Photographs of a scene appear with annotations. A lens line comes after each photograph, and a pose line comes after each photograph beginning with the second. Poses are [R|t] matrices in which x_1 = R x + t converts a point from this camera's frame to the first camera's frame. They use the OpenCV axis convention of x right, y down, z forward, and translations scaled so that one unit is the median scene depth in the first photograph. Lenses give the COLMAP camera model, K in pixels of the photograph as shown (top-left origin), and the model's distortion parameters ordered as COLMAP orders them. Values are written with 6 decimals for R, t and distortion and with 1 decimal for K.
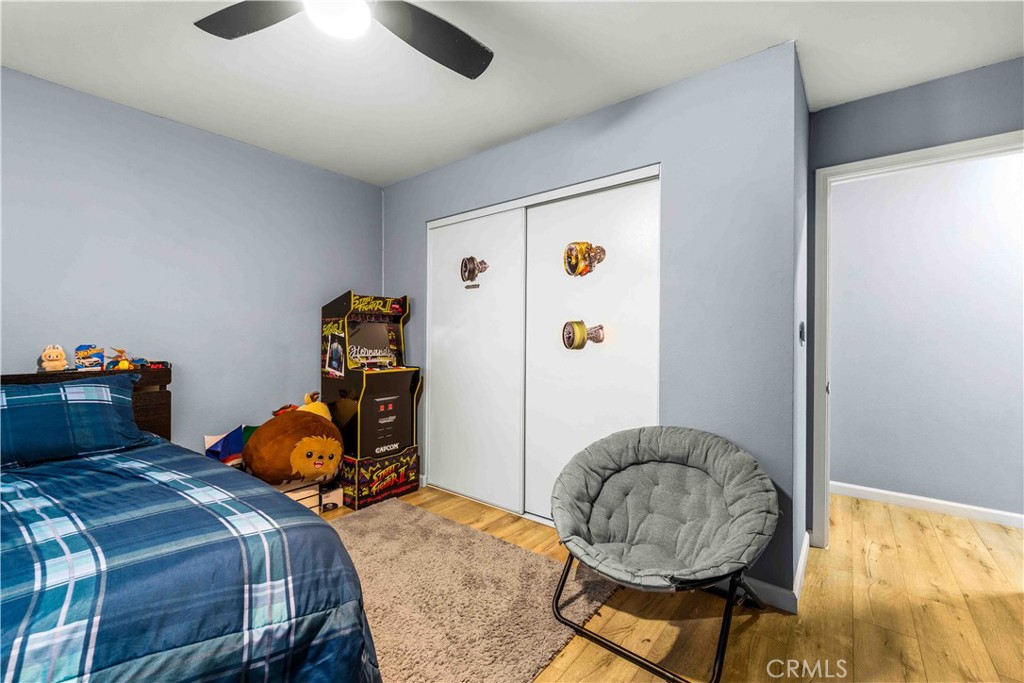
lens RADIAL K [[420.4, 0, 514.7], [0, 420.4, 334.7], [0, 0, 1]] dist [-0.000029, -0.000118]
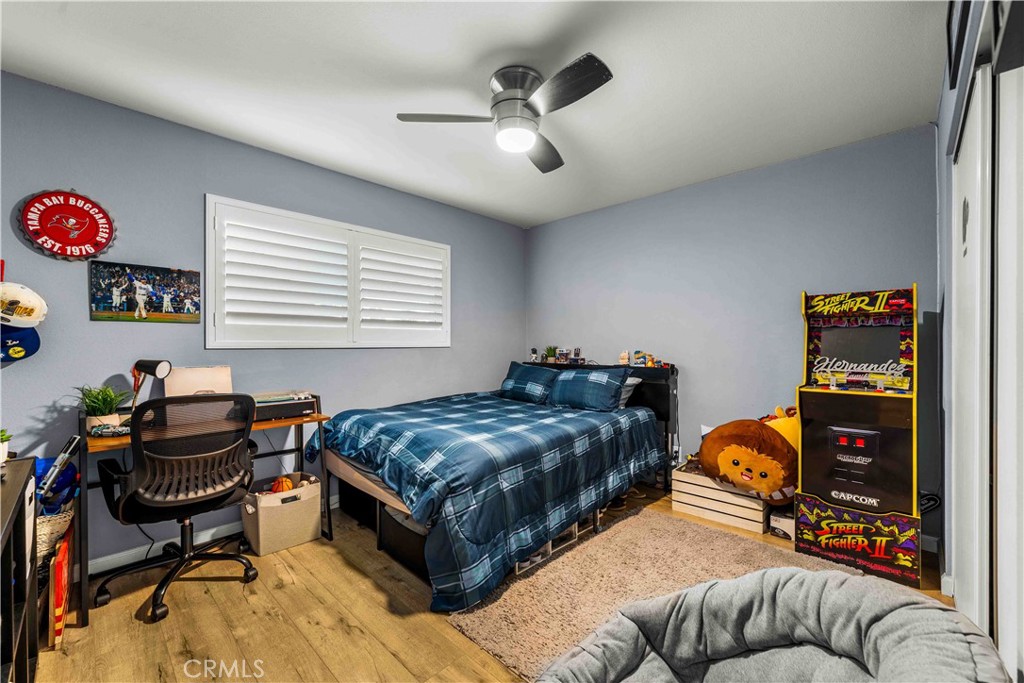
lens RADIAL K [[414.0, 0, 514.5], [0, 414.0, 348.7], [0, 0, 1]] dist [-0.000326, -0.000051]
pose [[-0.088083, 0.005616, -0.996097, 0.472670], [0.000199, 0.999984, 0.005621, 0.005164], [0.996113, 0.000297, -0.088083, 0.479762]]
